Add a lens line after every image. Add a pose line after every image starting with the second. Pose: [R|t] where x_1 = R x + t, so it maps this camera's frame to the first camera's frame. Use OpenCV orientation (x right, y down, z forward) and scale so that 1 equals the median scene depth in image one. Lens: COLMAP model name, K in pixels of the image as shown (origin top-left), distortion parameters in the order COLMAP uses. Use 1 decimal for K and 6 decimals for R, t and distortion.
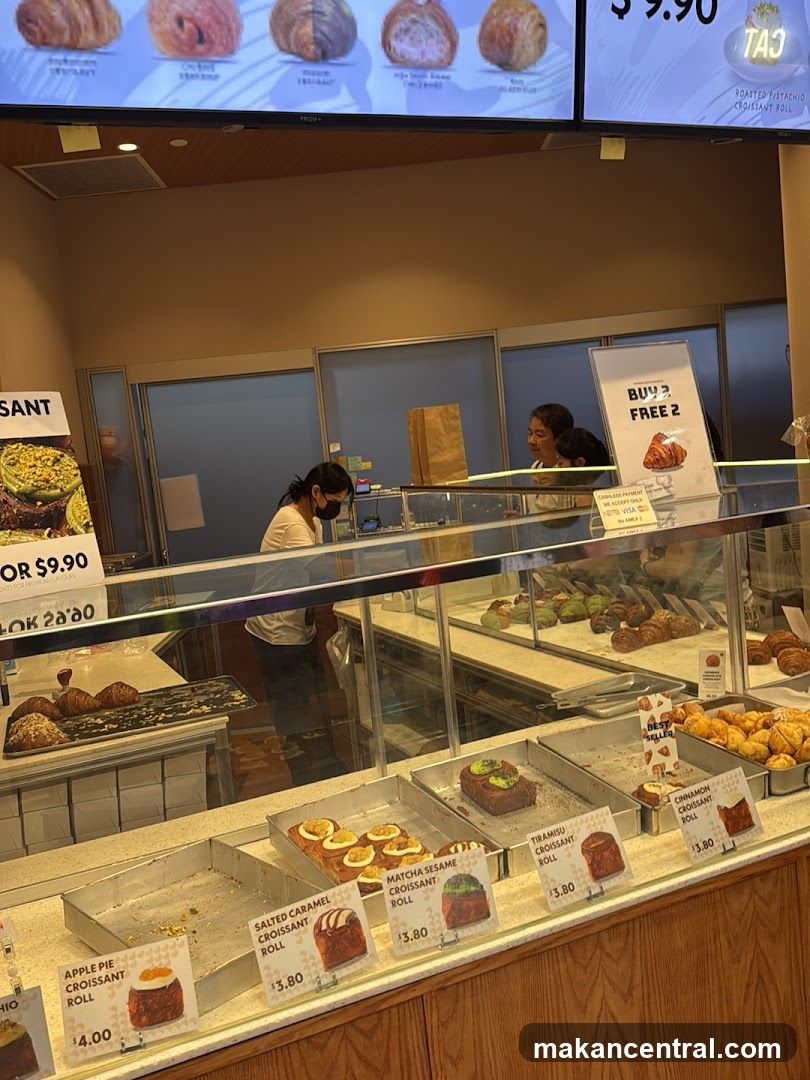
lens RADIAL K [[943.1, 0, 401.7], [0, 943.1, 554.2], [0, 0, 1]] dist [0.168139, -0.380408]
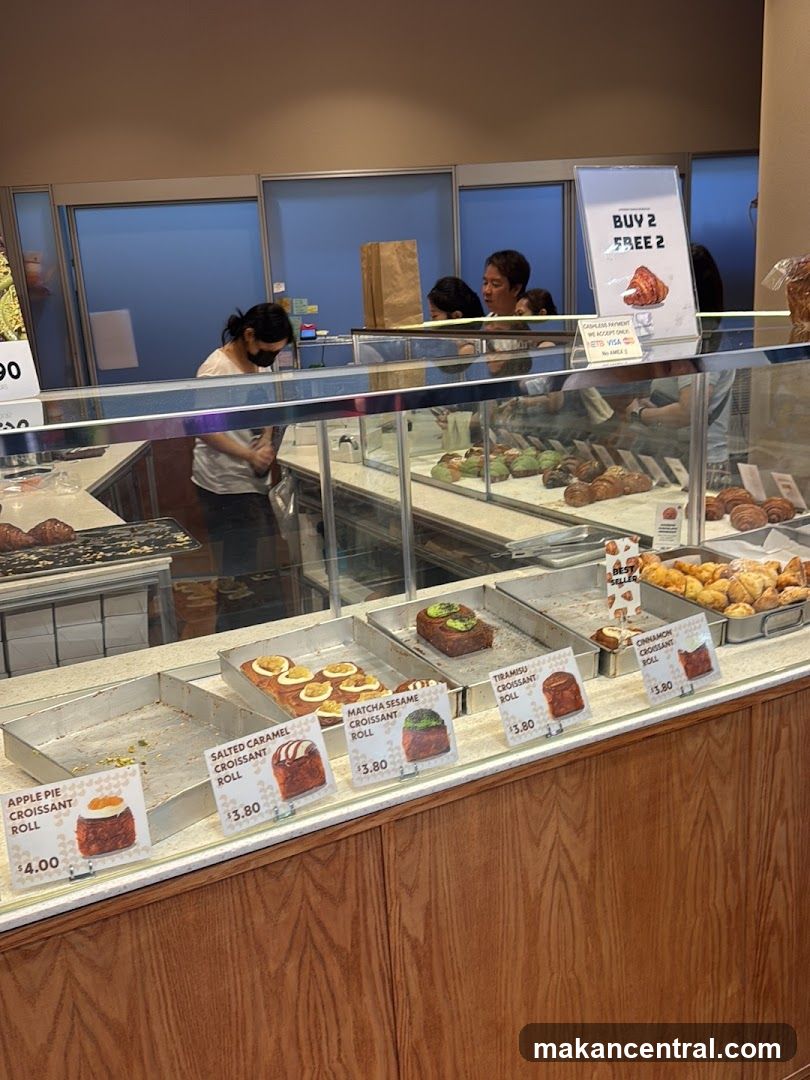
lens RADIAL K [[943.1, 0, 401.7], [0, 943.1, 554.2], [0, 0, 1]] dist [0.168139, -0.380408]
pose [[0.997058, 0.030097, 0.070492, -0.026190], [-0.039906, 0.989038, 0.142165, 0.031713], [-0.065440, -0.144560, 0.987330, 0.051562]]
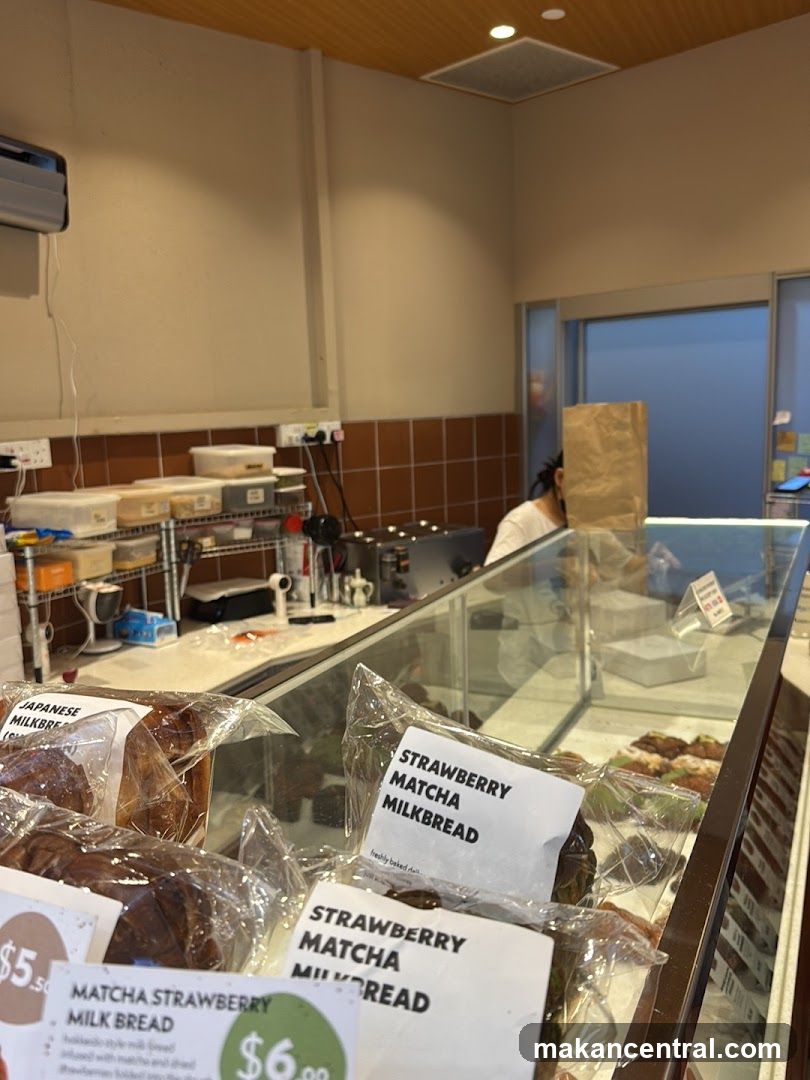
lens RADIAL K [[943.1, 0, 401.7], [0, 943.1, 554.2], [0, 0, 1]] dist [0.168139, -0.380408]
pose [[0.651715, 0.202718, -0.730871, 0.924852], [-0.118348, 0.978997, 0.166009, -0.324322], [0.749174, -0.021693, 0.662018, 1.075649]]
